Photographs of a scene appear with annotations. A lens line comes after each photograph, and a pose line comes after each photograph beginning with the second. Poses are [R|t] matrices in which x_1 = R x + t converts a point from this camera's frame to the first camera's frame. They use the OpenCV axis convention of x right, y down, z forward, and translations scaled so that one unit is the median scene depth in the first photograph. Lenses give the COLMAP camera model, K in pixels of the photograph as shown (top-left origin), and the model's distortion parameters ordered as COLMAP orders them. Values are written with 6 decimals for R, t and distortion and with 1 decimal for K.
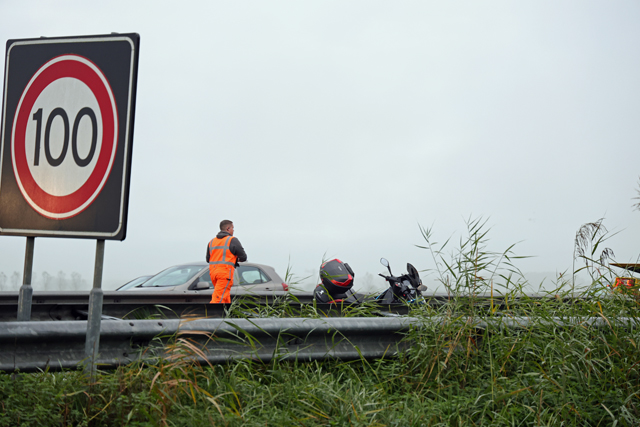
lens RADIAL K [[1883.7, 0, 320.0], [0, 1883.7, 213.5], [0, 0, 1]] dist [0.784843, 1.243414]
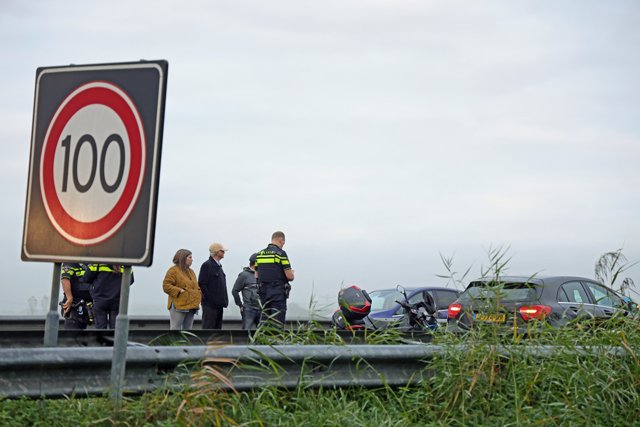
lens RADIAL K [[1787.1, 0, 320.0], [0, 1787.1, 213.5], [0, 0, 1]] dist [0.707020, 0.576010]
pose [[0.999954, 0.006127, -0.007413, -0.006726], [-0.006244, 0.999853, -0.015955, 0.000661], [0.007314, 0.016000, 0.999845, 0.050434]]
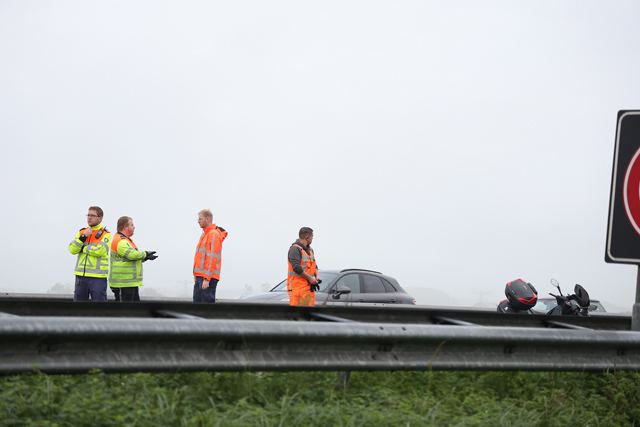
lens RADIAL K [[1883.7, 0, 320.0], [0, 1883.7, 213.5], [0, 0, 1]] dist [0.784843, 1.243414]
pose [[0.995834, 0.030782, 0.085834, -0.466566], [-0.030288, 0.999516, -0.007054, -0.006696], [-0.086010, 0.004425, 0.996284, -0.251873]]
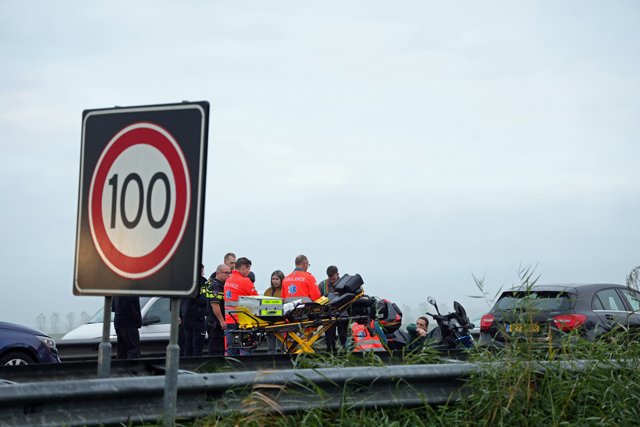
lens RADIAL K [[1883.7, 0, 320.0], [0, 1883.7, 213.5], [0, 0, 1]] dist [0.784843, 1.243414]
pose [[0.999532, -0.025203, -0.017332, -0.015711], [0.024904, 0.999541, -0.017268, -0.012007], [0.017759, 0.016829, 0.999701, -0.039924]]
